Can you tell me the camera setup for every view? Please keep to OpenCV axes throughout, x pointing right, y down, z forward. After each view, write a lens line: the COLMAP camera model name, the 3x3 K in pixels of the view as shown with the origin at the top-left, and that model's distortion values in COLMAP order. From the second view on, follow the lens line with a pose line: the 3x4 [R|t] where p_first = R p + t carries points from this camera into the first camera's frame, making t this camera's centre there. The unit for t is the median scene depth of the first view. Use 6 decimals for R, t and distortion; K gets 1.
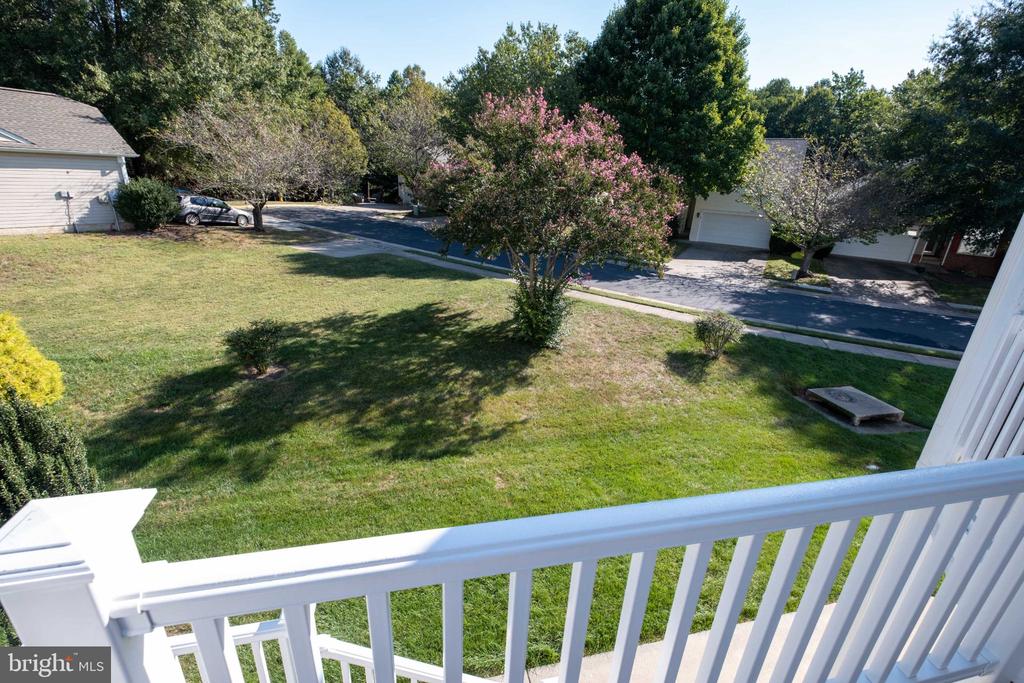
lens RADIAL K [[441.6, 0, 517.2], [0, 441.6, 349.8], [0, 0, 1]] dist [-0.011278, -0.000256]
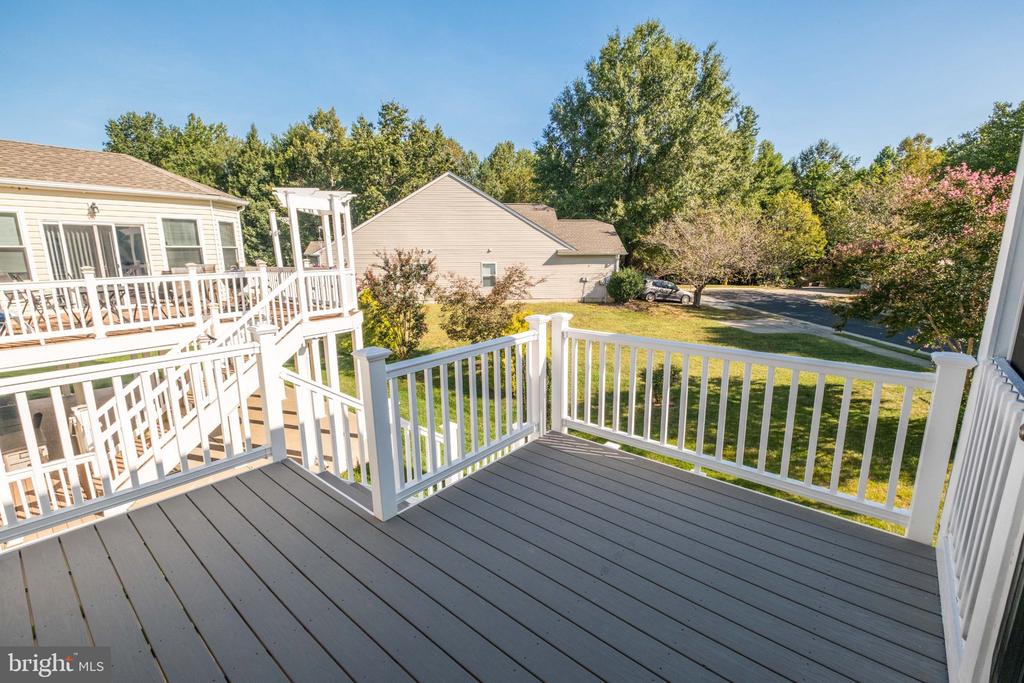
lens RADIAL K [[441.6, 0, 517.2], [0, 441.6, 349.8], [0, 0, 1]] dist [-0.011278, -0.000256]
pose [[0.599336, 0.108206, -0.793151, 0.095412], [-0.251258, 0.966178, -0.058049, 0.036214], [0.760043, 0.234076, 0.606253, -0.082837]]
